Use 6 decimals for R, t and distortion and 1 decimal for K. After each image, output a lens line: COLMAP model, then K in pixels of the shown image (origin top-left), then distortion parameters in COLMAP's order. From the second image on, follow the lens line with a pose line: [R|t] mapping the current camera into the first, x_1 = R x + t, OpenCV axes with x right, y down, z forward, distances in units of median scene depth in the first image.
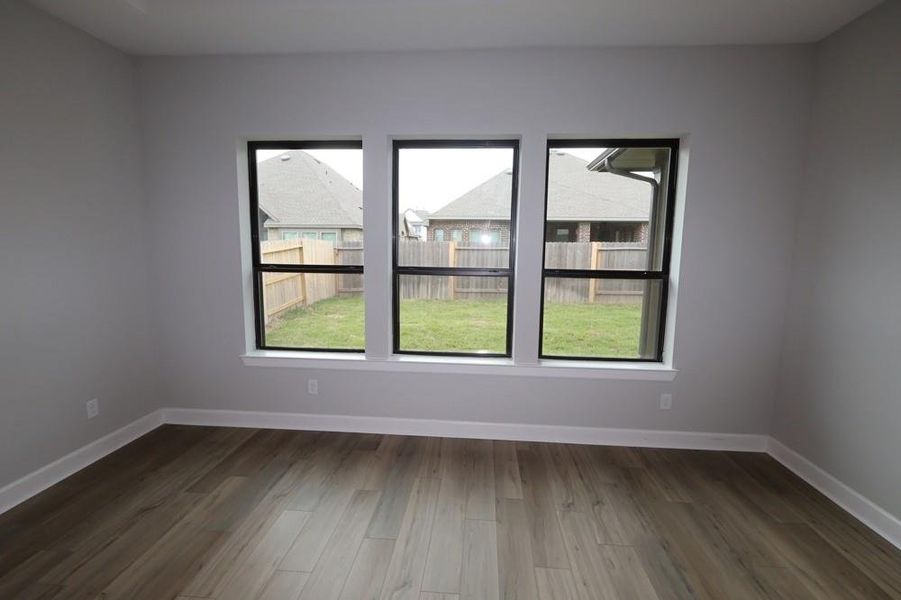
lens RADIAL K [[425.9, 0, 466.0], [0, 425.9, 309.4], [0, 0, 1]] dist [-0.002422, -0.000181]
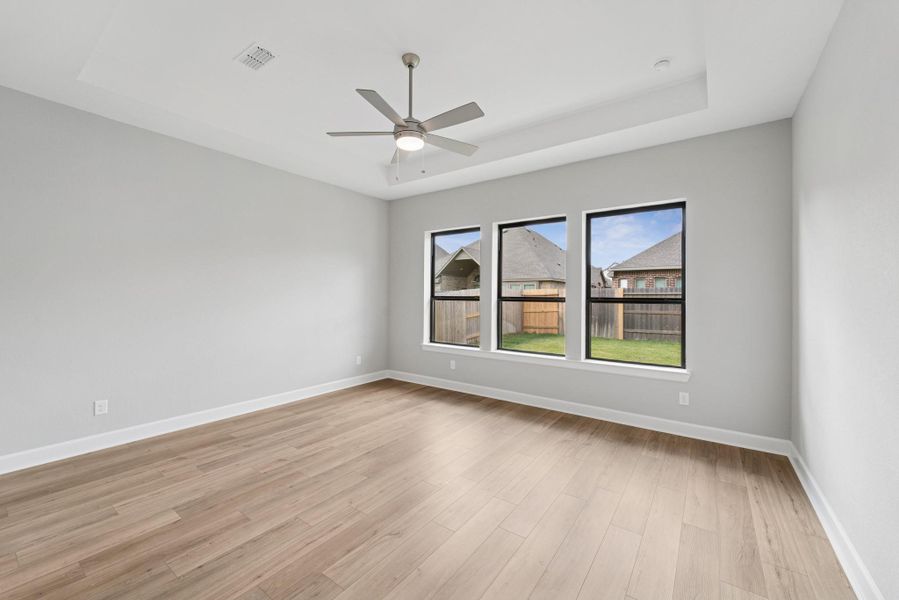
lens RADIAL K [[336.4, 0, 447.2], [0, 336.4, 302.5], [0, 0, 1]] dist [0.003443, 0.000160]
pose [[0.862196, 0.007043, -0.506525, 0.311893], [-0.068621, 0.992311, -0.103008, 0.069155], [0.501905, 0.123572, 0.856050, -0.230397]]
